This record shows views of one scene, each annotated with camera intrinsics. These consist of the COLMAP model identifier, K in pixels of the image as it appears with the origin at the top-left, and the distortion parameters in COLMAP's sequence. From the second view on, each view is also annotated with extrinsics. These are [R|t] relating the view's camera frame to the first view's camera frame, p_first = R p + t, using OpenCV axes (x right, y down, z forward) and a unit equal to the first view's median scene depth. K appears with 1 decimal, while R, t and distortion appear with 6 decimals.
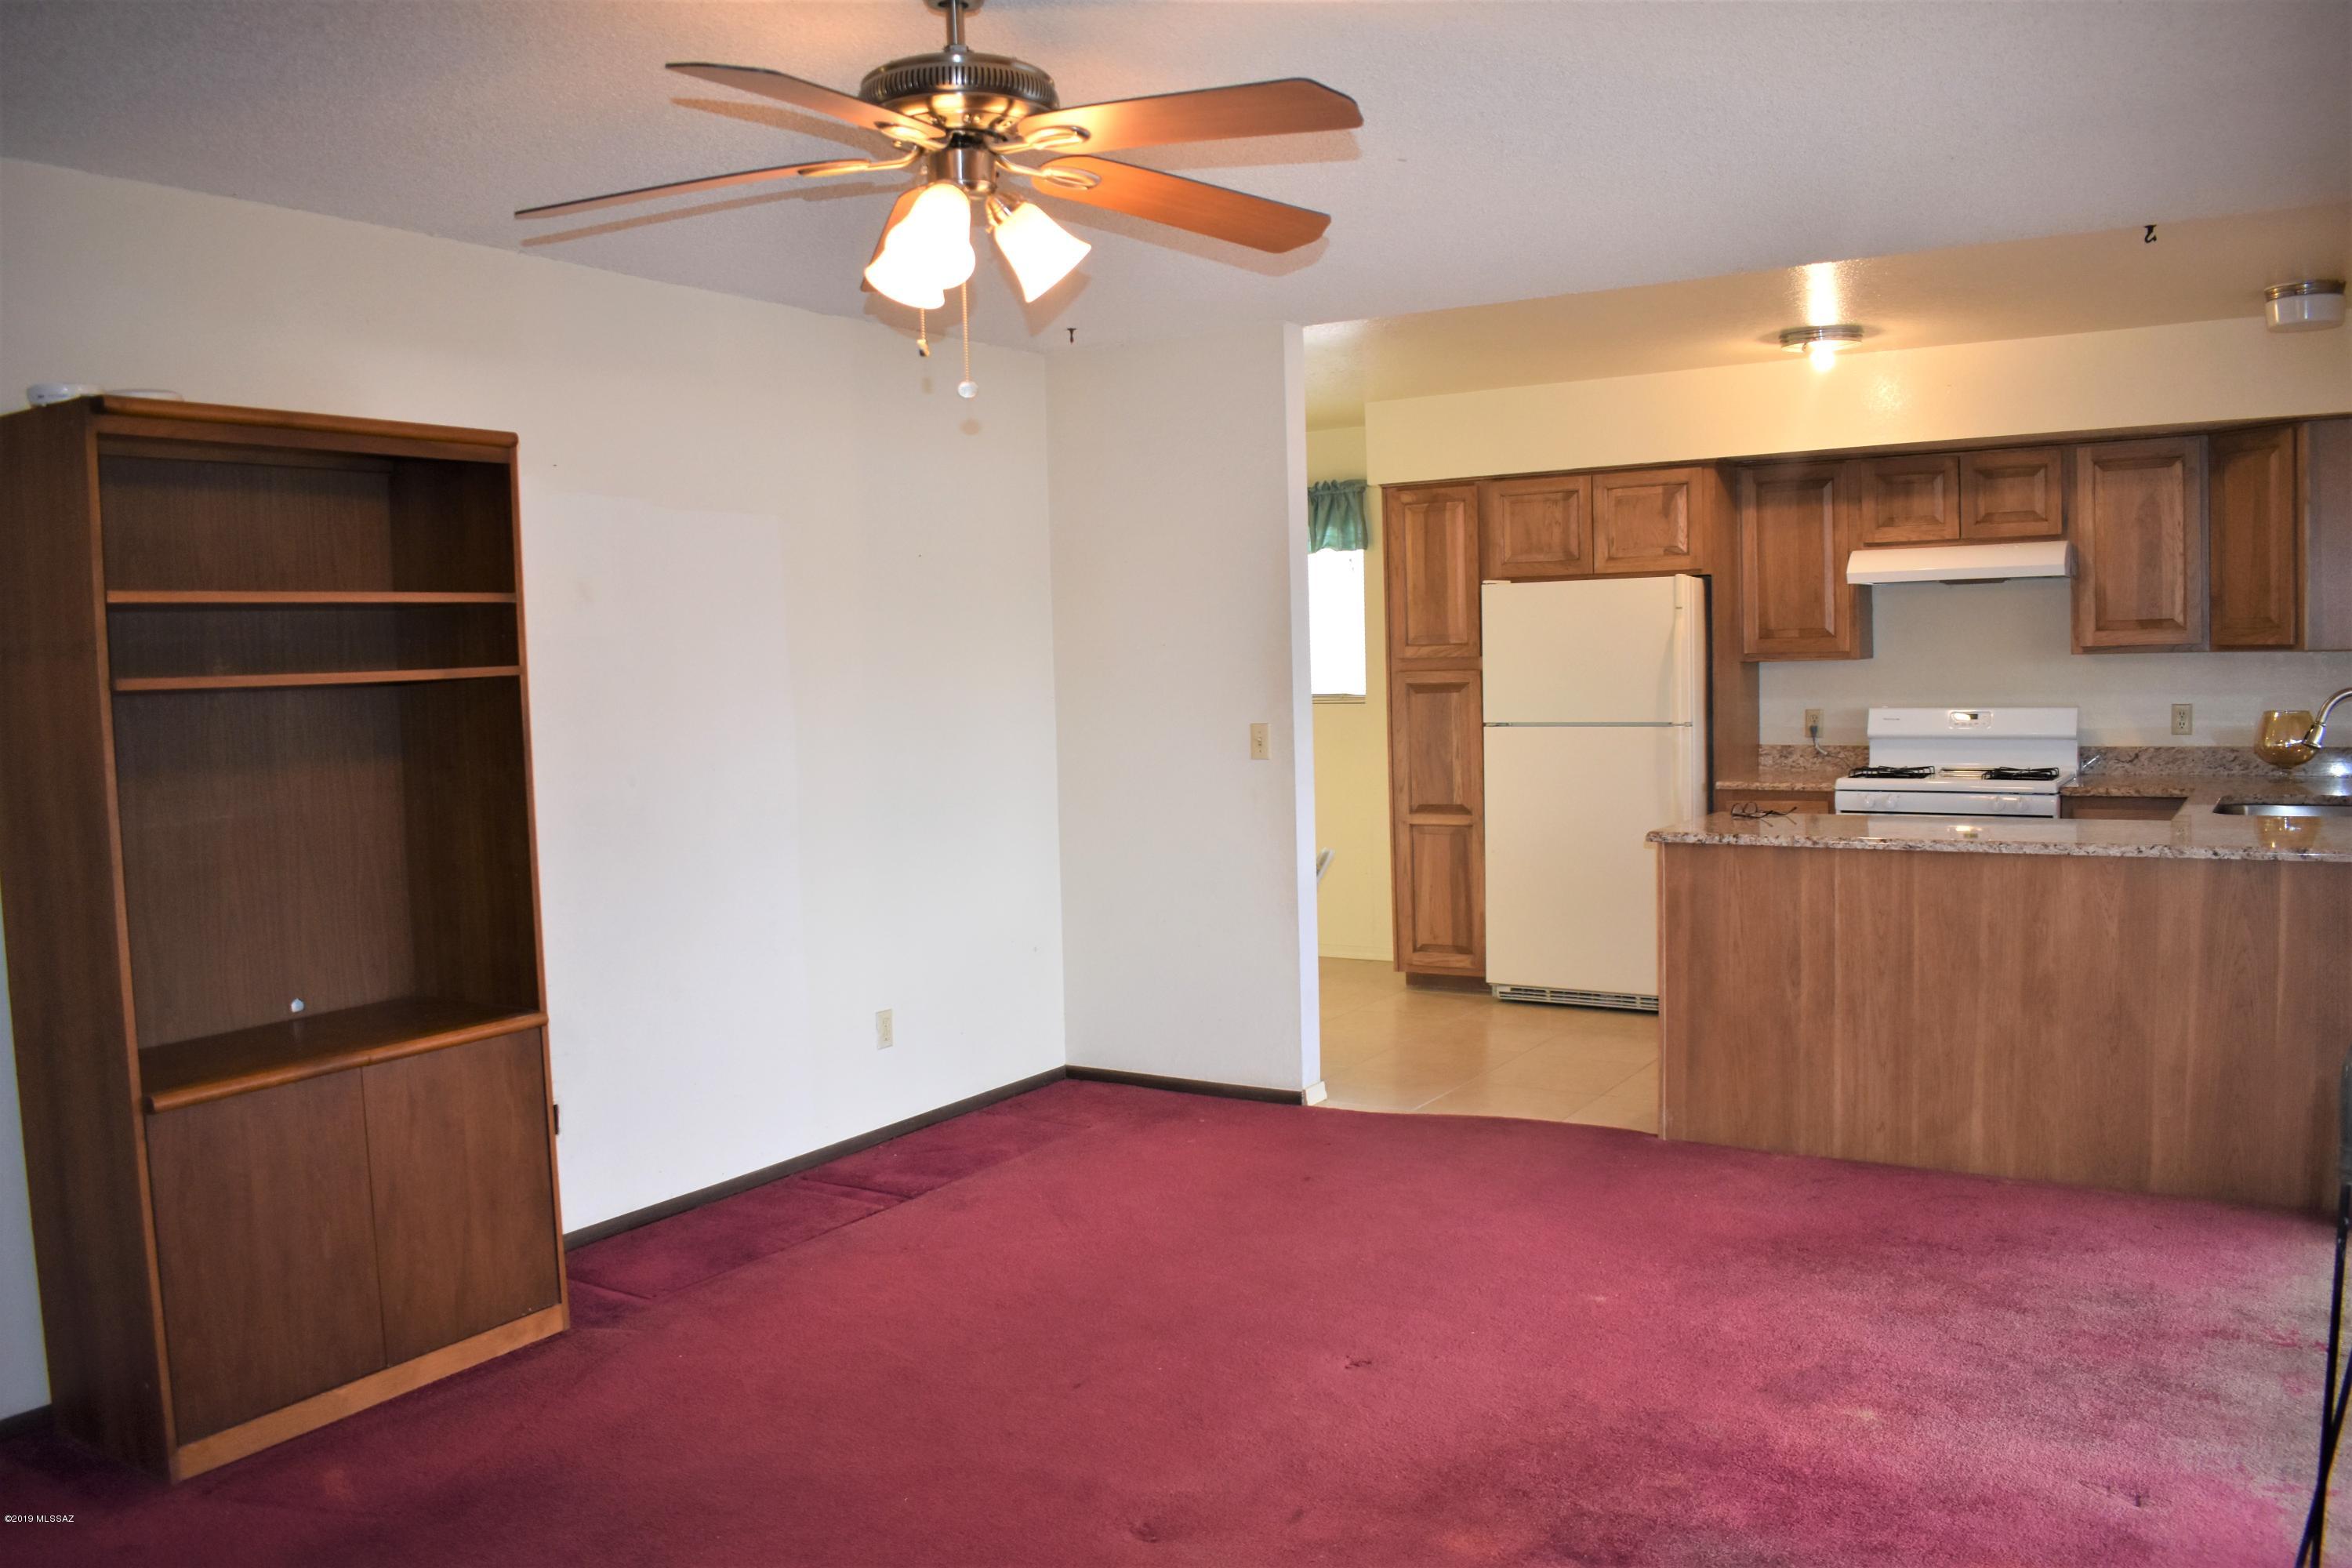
lens RADIAL K [[1833.3, 0, 1175.2], [0, 1833.3, 787.3], [0, 0, 1]] dist [-0.093539, 0.005742]
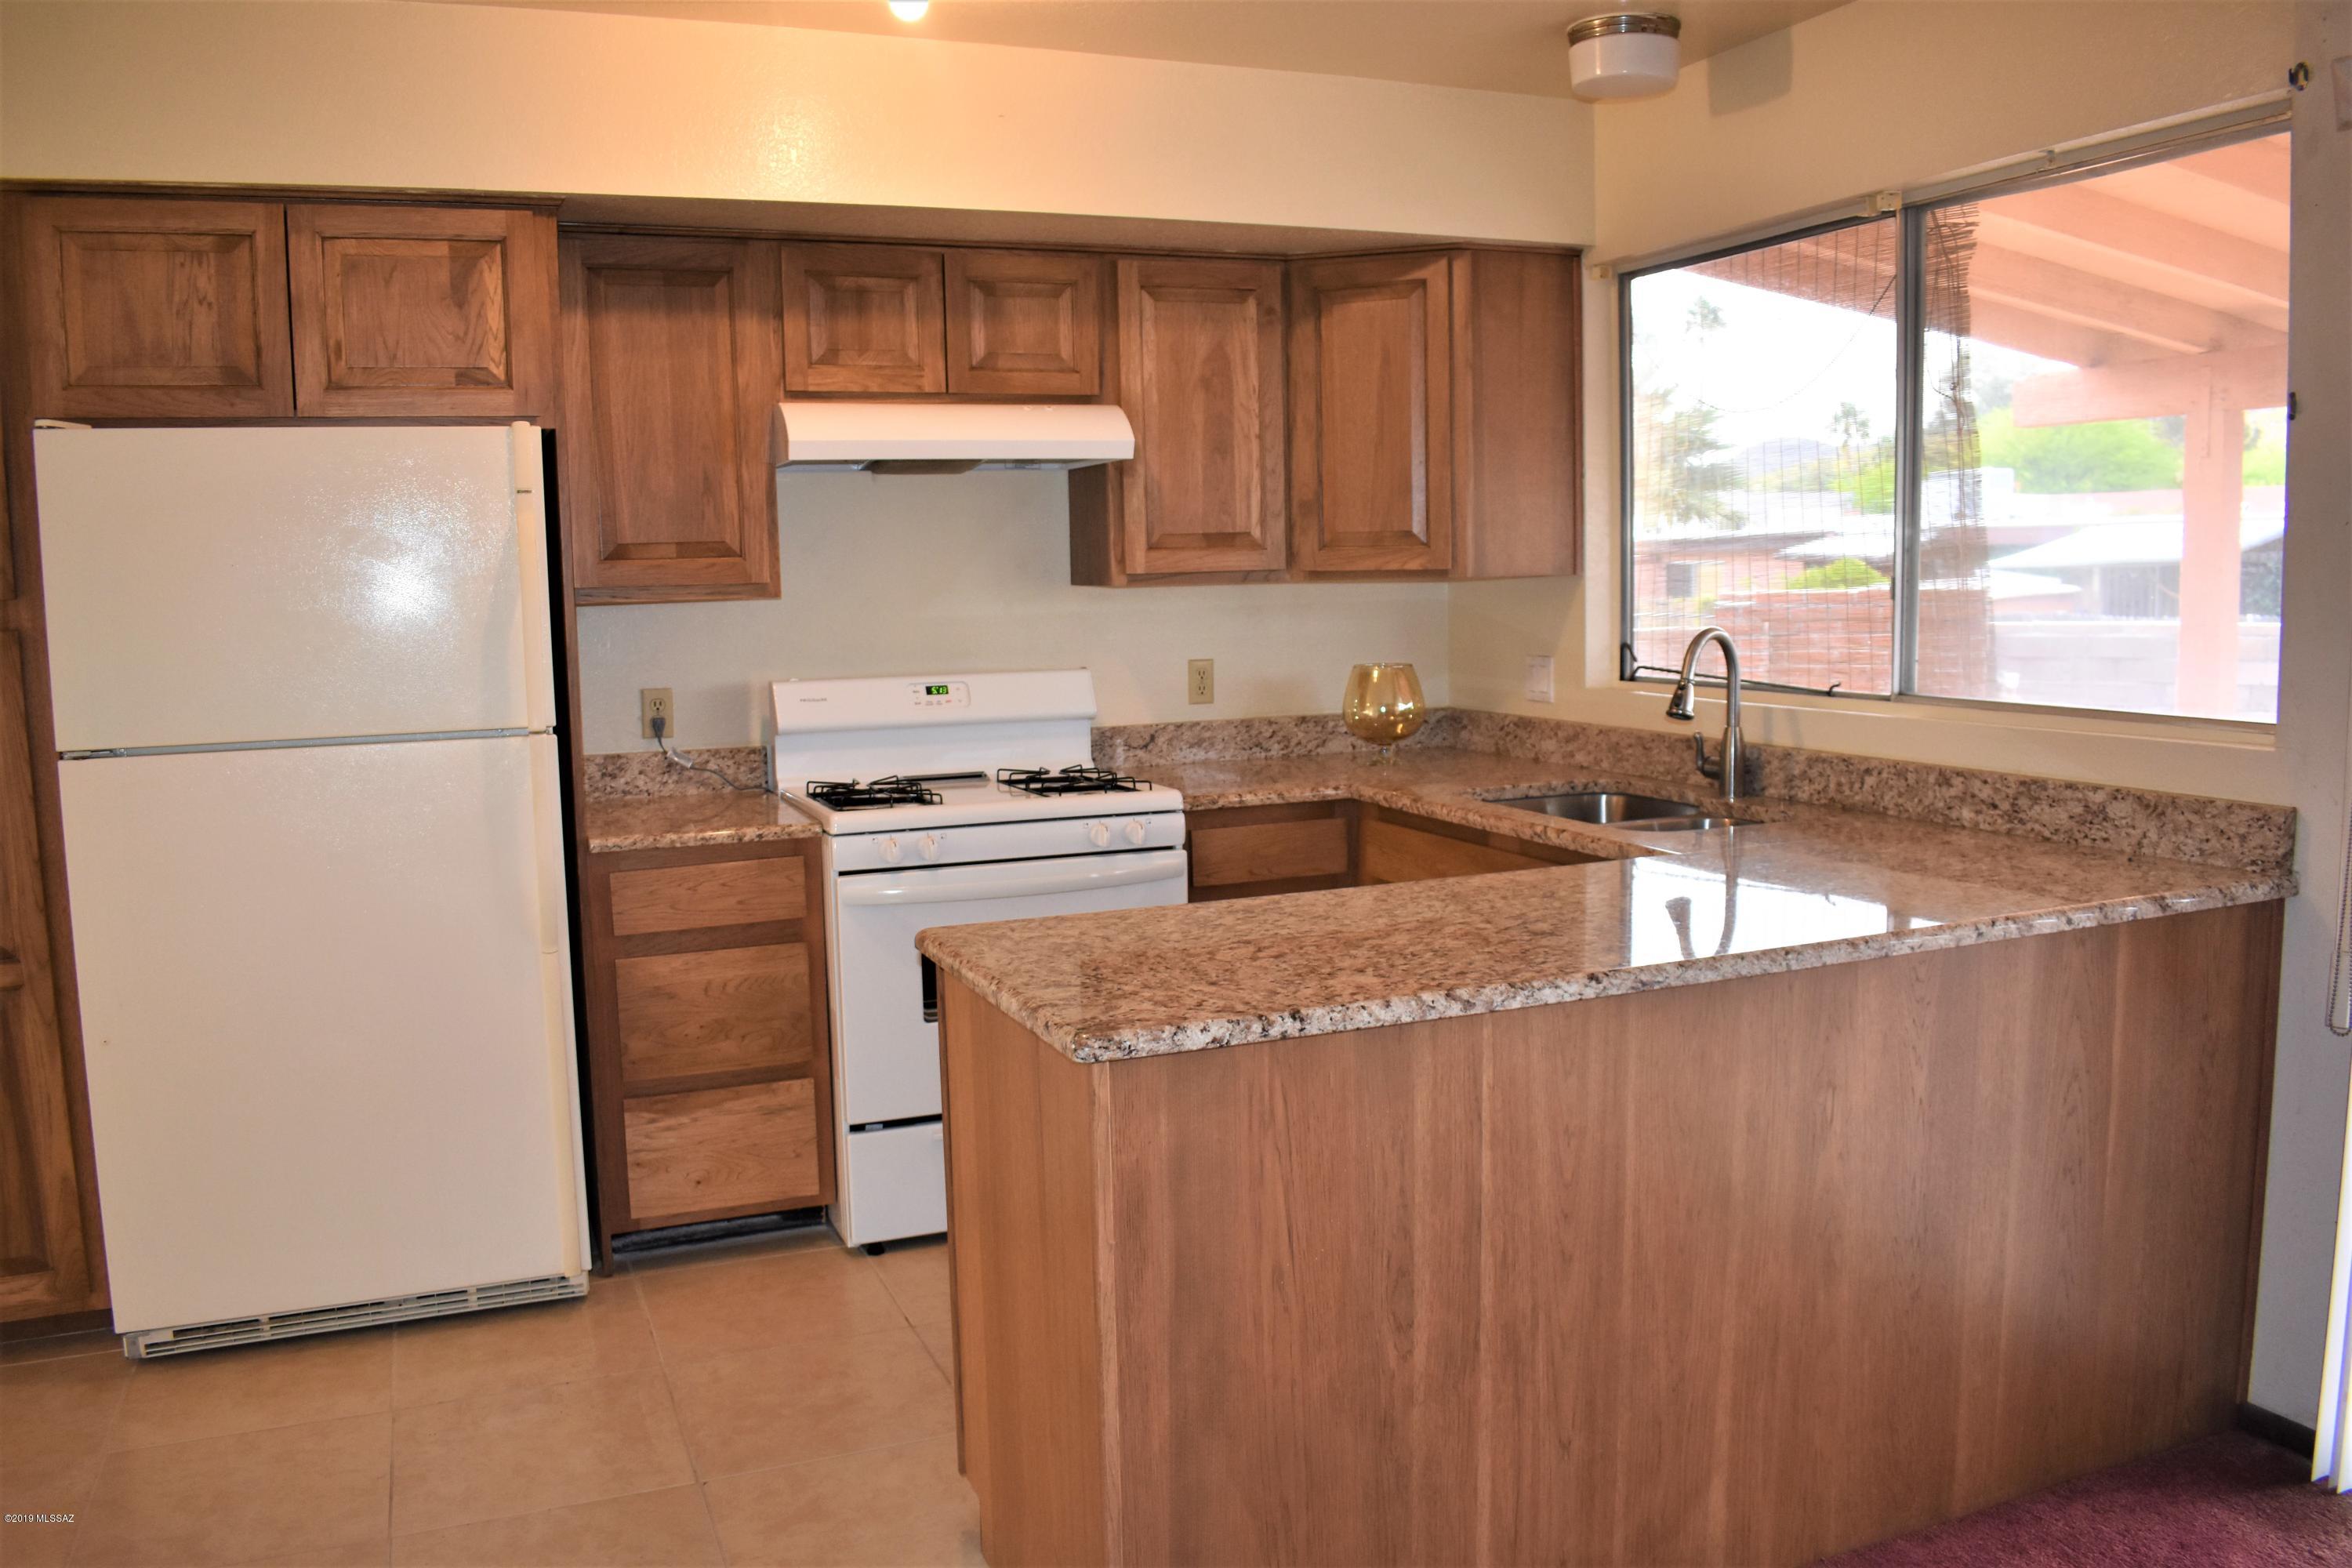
lens RADIAL K [[1833.3, 0, 1181.8], [0, 1833.3, 775.0], [0, 0, 1]] dist [-0.093539, 0.005742]
pose [[0.564174, -0.074520, 0.822286, -0.028884], [0.063097, 0.996898, 0.047053, -0.038938], [-0.823241, 0.025338, 0.567126, 0.654877]]
